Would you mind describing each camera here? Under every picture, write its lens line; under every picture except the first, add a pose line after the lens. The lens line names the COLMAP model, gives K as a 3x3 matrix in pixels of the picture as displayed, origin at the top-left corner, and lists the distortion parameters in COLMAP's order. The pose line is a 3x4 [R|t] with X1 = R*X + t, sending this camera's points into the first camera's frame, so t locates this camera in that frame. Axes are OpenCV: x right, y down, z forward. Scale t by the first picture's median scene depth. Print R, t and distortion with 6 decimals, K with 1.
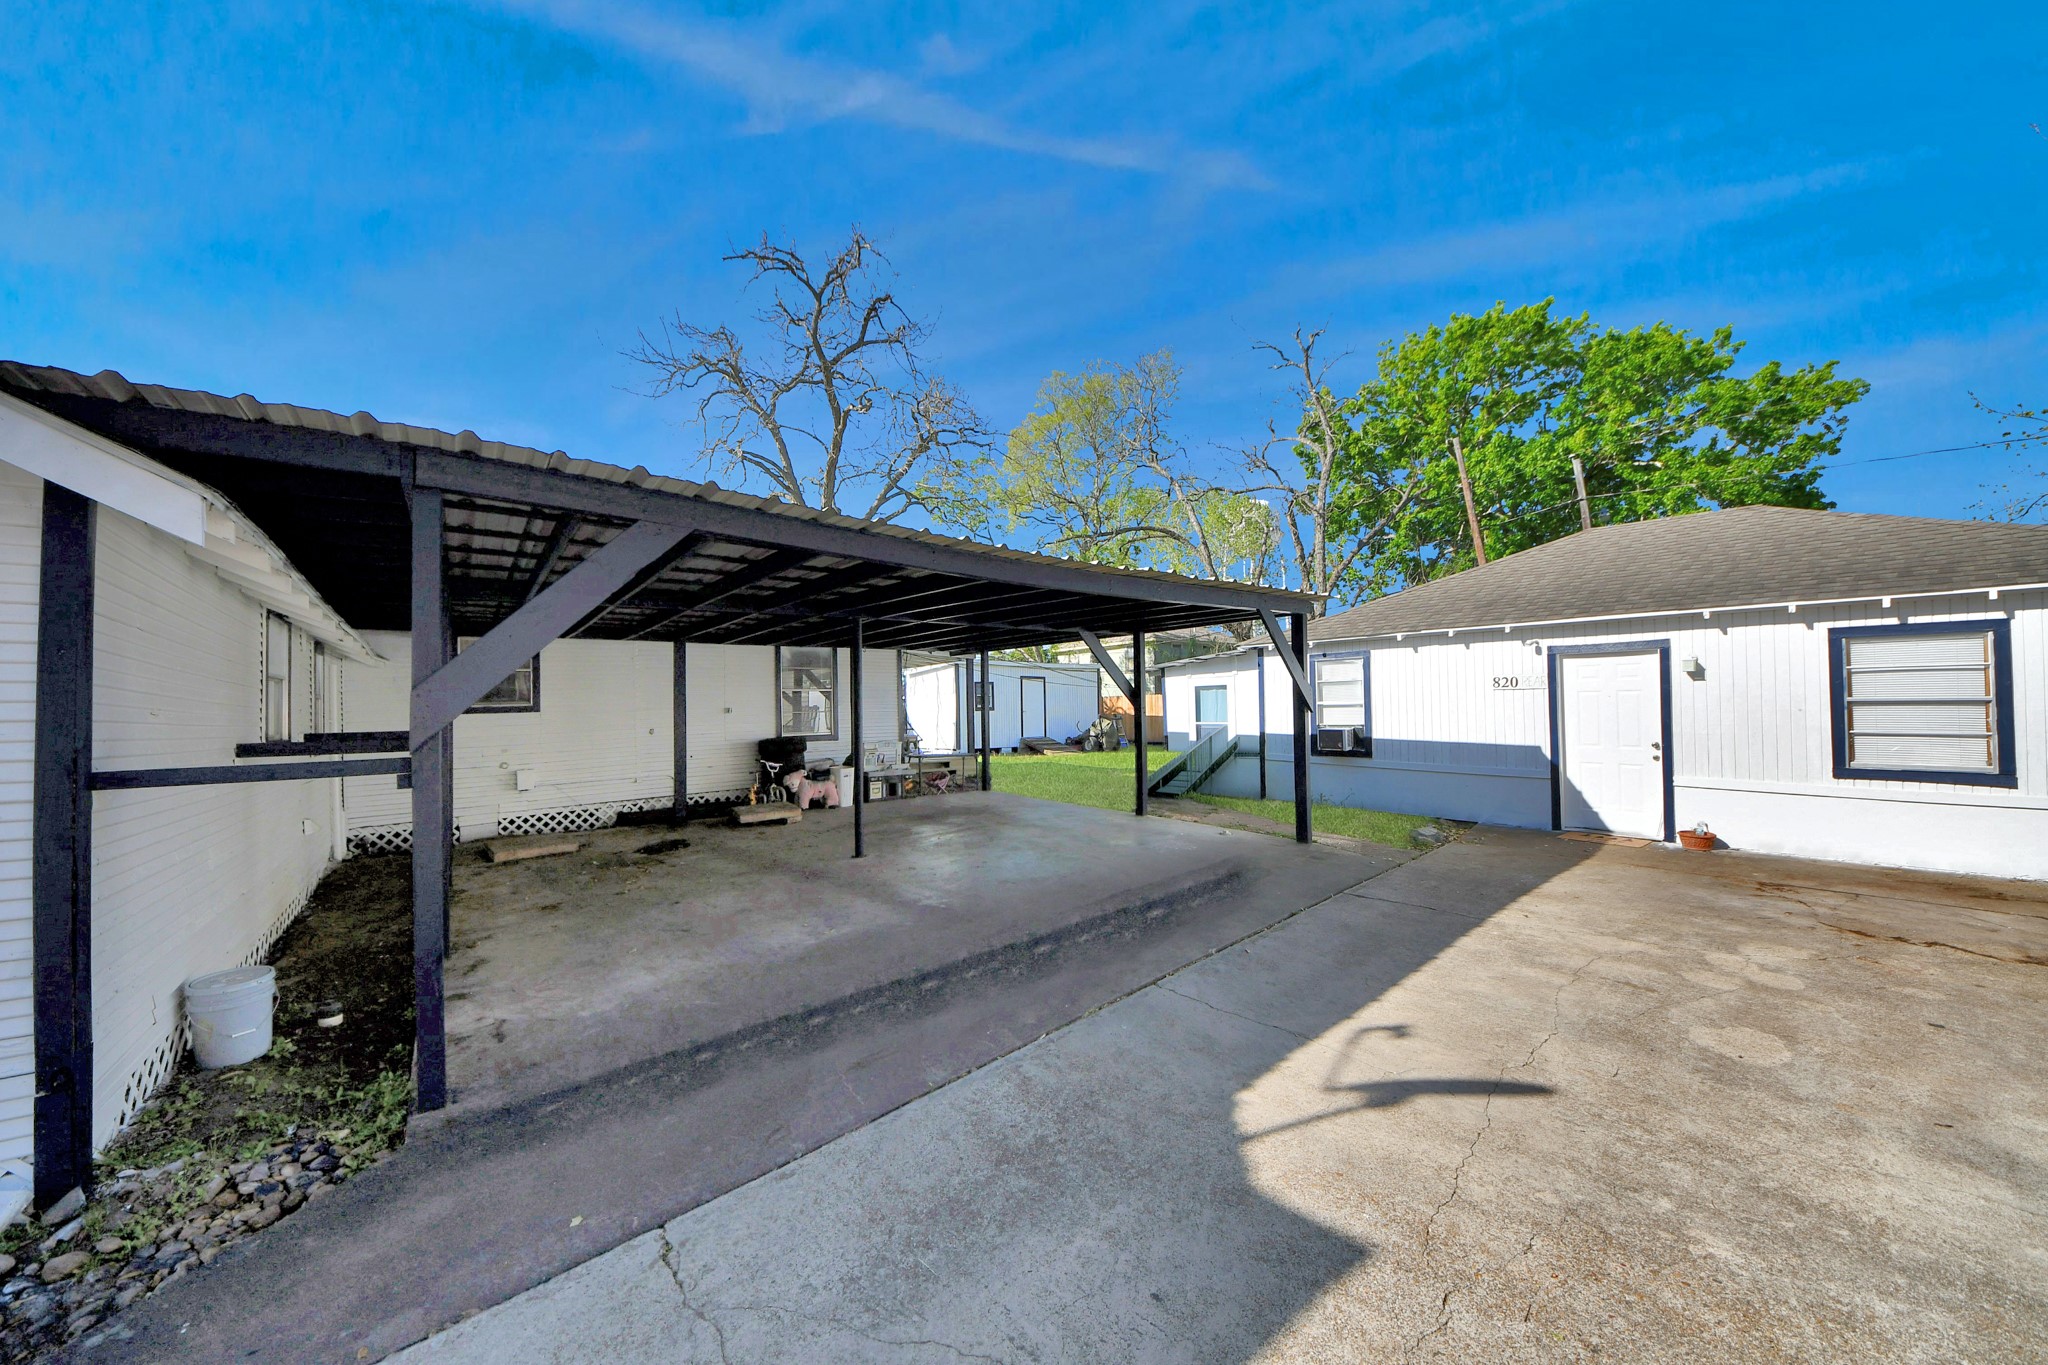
lens RADIAL K [[724.3, 0, 1018.9], [0, 724.3, 665.9], [0, 0, 1]] dist [0.030912, -0.005482]
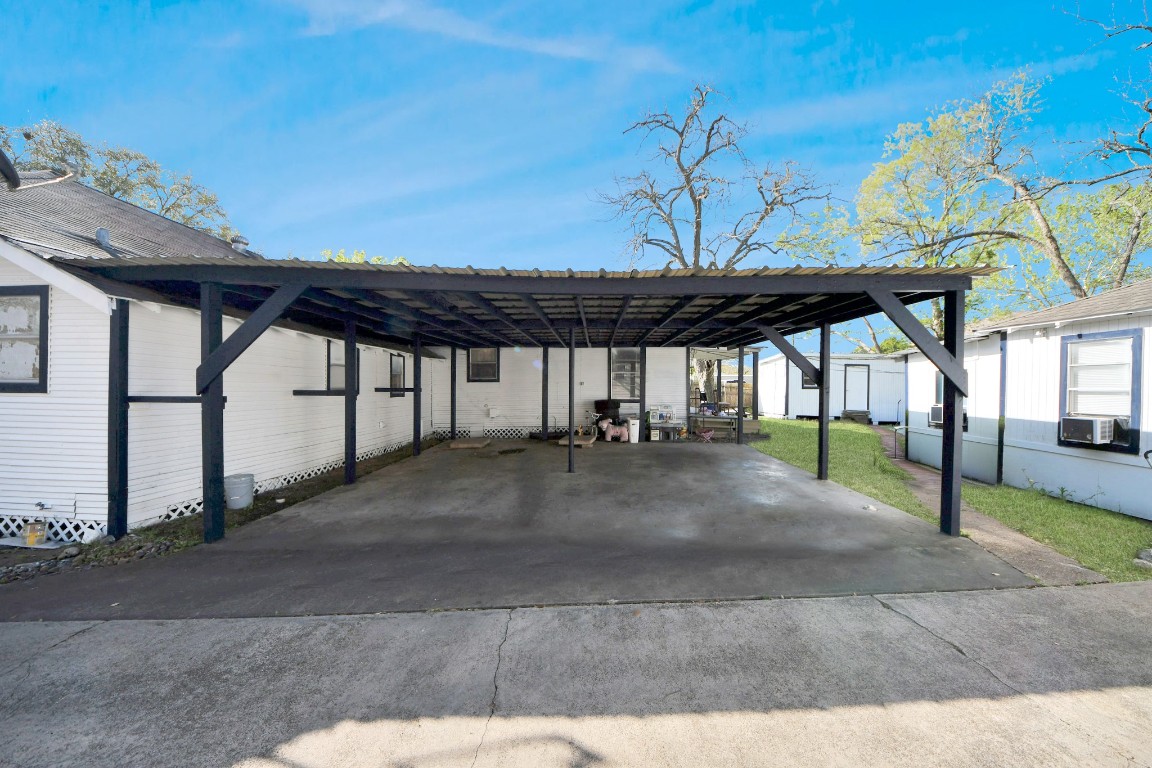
lens RADIAL K [[406.8, 0, 570.5], [0, 406.8, 385.0], [0, 0, 1]] dist [0.001177, -0.005722]
pose [[0.761854, 0.023115, -0.647336, 0.250155], [0.015904, 0.998394, 0.054367, 0.008298], [0.647553, -0.051715, 0.760263, 0.201732]]
